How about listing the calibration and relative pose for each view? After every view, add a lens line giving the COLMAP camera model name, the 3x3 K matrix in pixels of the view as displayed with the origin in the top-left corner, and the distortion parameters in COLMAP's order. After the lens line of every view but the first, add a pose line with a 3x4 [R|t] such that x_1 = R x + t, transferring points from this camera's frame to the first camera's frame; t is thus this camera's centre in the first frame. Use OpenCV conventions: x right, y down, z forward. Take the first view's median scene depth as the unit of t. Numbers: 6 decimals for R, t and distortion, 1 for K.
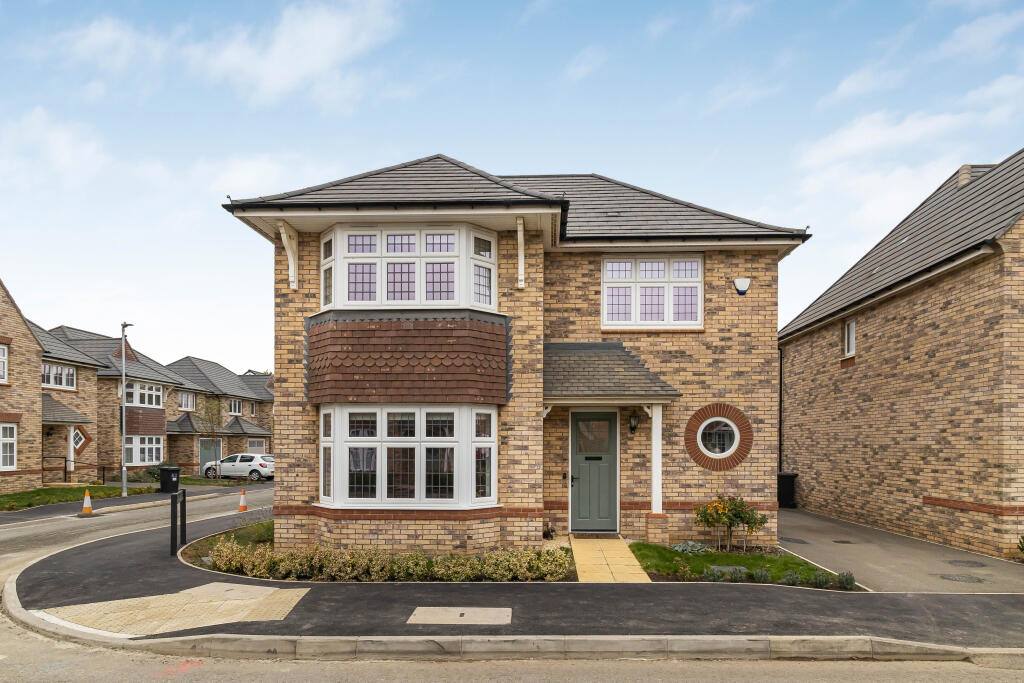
lens RADIAL K [[596.1, 0, 512.0], [0, 596.1, 341.5], [0, 0, 1]] dist [-0.003749, -0.000248]
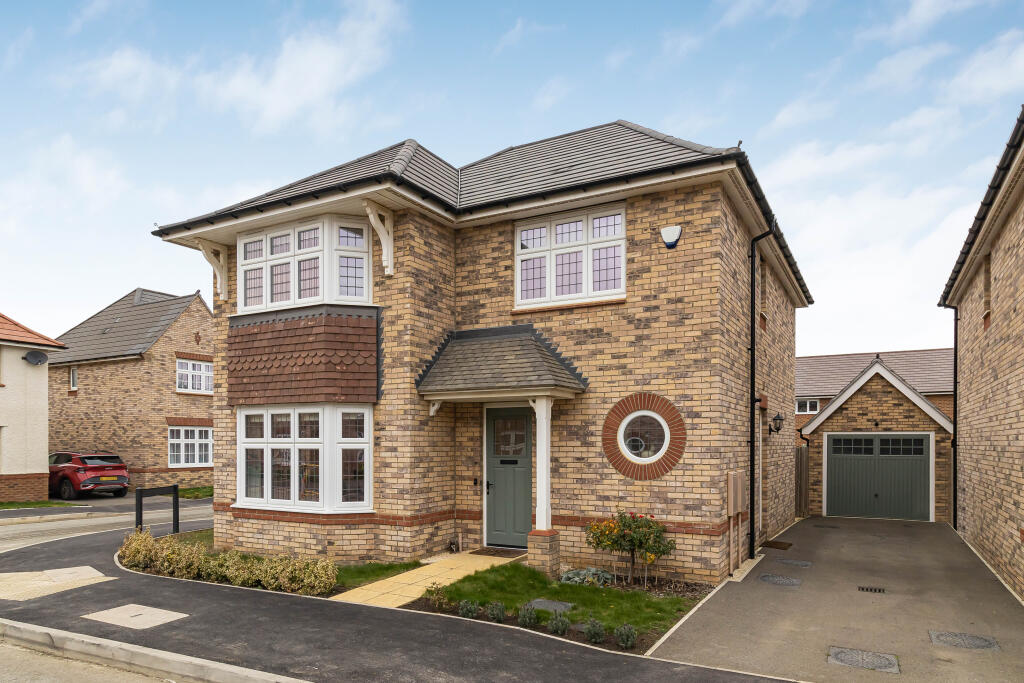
lens RADIAL K [[644.0, 0, 512.0], [0, 644.0, 341.5], [0, 0, 1]] dist [-0.001403, -0.001279]
pose [[0.897065, -0.069599, -0.436382, 0.571836], [0.075255, 0.997155, -0.004335, 0.028838], [0.435443, -0.028951, 0.899751, 0.180233]]
